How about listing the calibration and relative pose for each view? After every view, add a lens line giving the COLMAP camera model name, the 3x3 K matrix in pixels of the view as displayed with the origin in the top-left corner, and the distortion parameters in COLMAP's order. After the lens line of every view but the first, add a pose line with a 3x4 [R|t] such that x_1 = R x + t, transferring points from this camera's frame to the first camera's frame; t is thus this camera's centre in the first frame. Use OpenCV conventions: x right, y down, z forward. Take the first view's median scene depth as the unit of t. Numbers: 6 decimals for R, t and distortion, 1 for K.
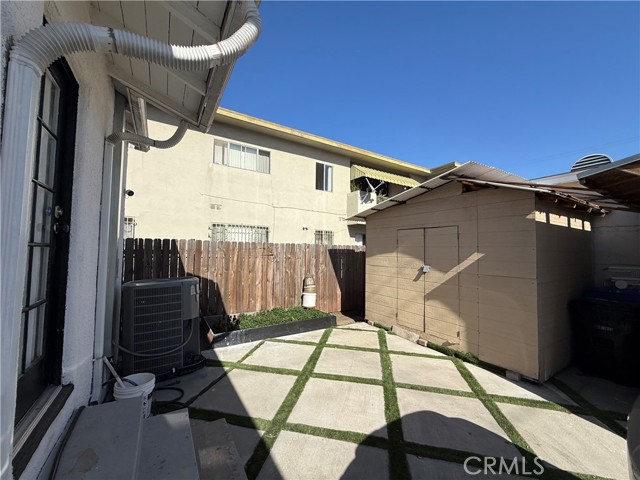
lens RADIAL K [[254.9, 0, 320.0], [0, 254.9, 240.0], [0, 0, 1]] dist [0.000400, -0.000318]
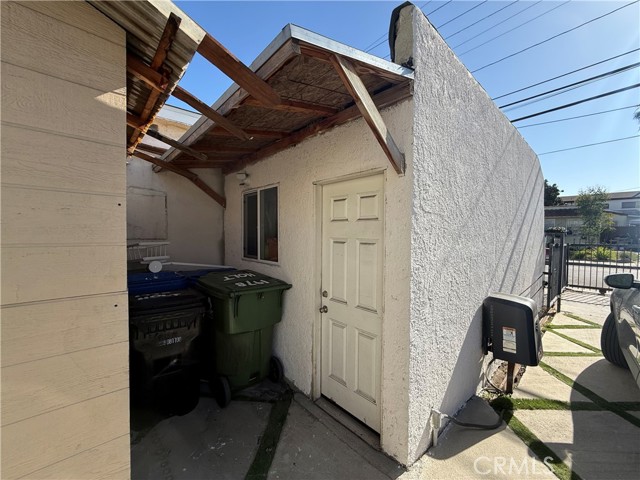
lens RADIAL K [[254.9, 0, 320.0], [0, 254.9, 240.0], [0, 0, 1]] dist [0.000400, -0.000318]
pose [[-0.183376, -0.044807, 0.982021, 0.326400], [-0.054996, 0.997864, 0.035261, 0.040494], [-0.981503, -0.047542, -0.185448, 0.568362]]
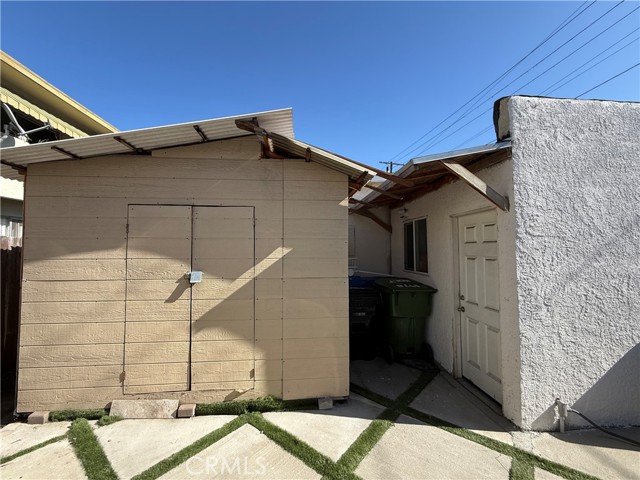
lens RADIAL K [[254.9, 0, 320.0], [0, 254.9, 240.0], [0, 0, 1]] dist [0.000400, -0.000318]
pose [[0.447364, 0.014746, 0.894231, 0.031133], [-0.027737, 0.999612, -0.002607, 0.023916], [-0.893922, -0.023637, 0.447599, 0.495293]]
